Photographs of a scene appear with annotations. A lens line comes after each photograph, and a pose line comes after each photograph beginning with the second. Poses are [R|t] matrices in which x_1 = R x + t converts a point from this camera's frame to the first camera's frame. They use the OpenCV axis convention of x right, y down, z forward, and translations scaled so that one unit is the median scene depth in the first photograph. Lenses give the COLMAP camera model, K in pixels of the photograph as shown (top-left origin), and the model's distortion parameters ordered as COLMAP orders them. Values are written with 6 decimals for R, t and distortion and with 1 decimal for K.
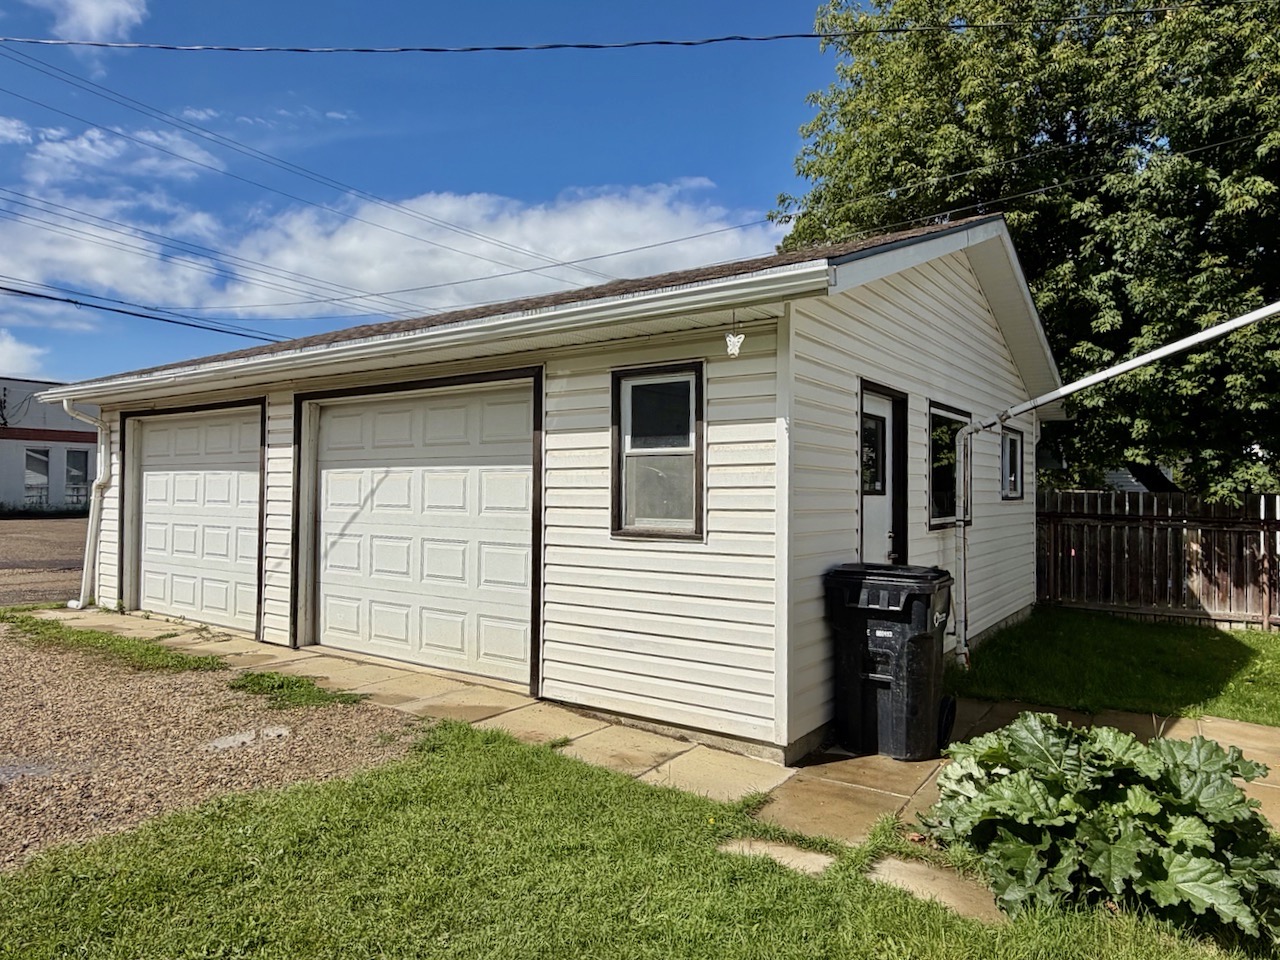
lens RADIAL K [[814.9, 0, 636.2], [0, 814.9, 479.8], [0, 0, 1]] dist [0.008779, 0.002272]
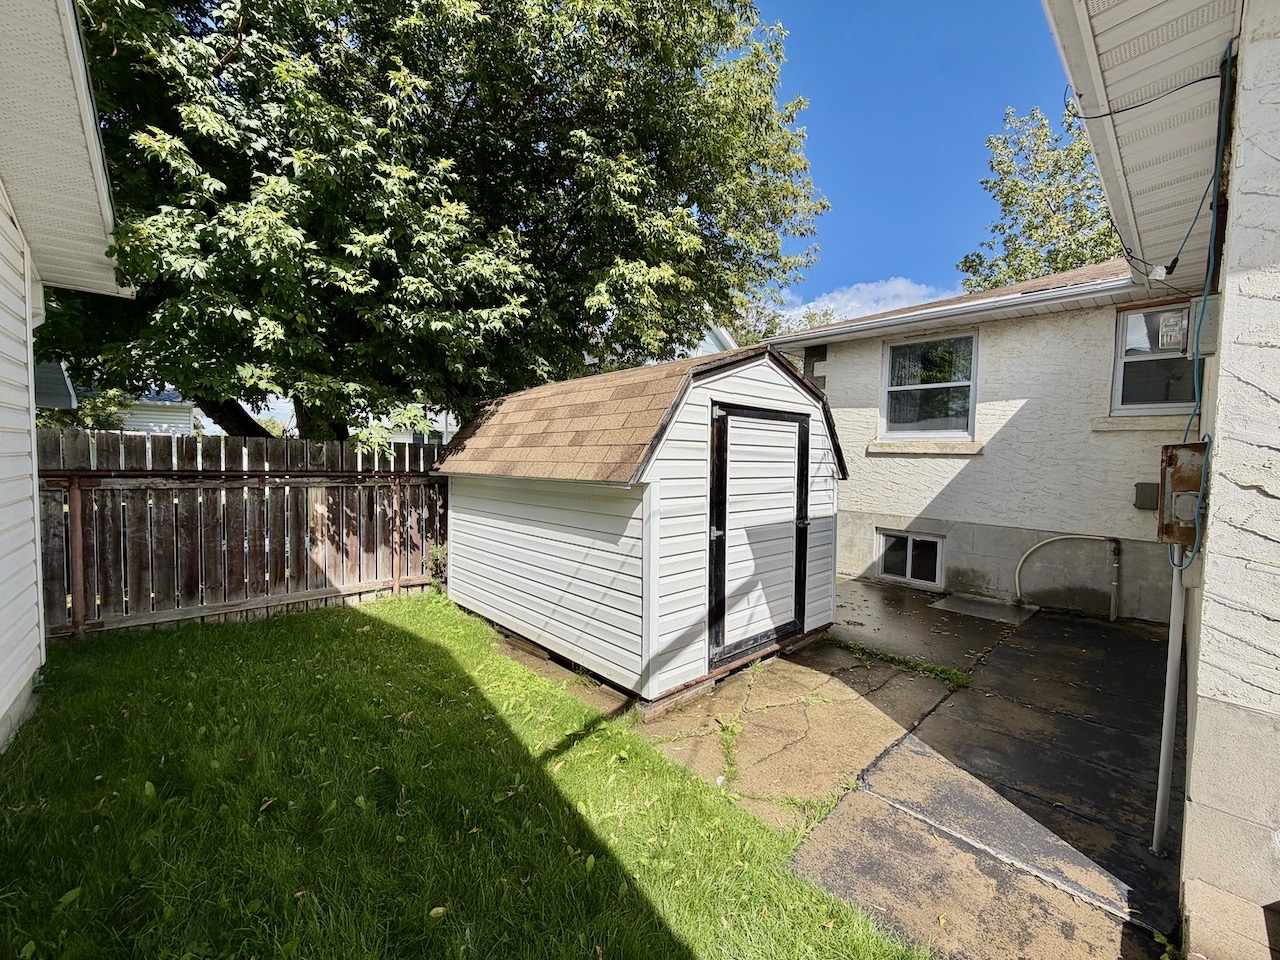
lens RADIAL K [[510.3, 0, 638.9], [0, 510.3, 480.3], [0, 0, 1]] dist [0.004188, -0.000128]
pose [[0.223301, -0.044696, 0.973724, 0.276758], [-0.024909, 0.998360, 0.051539, 0.021704], [-0.974431, -0.035764, 0.221822, 0.598949]]
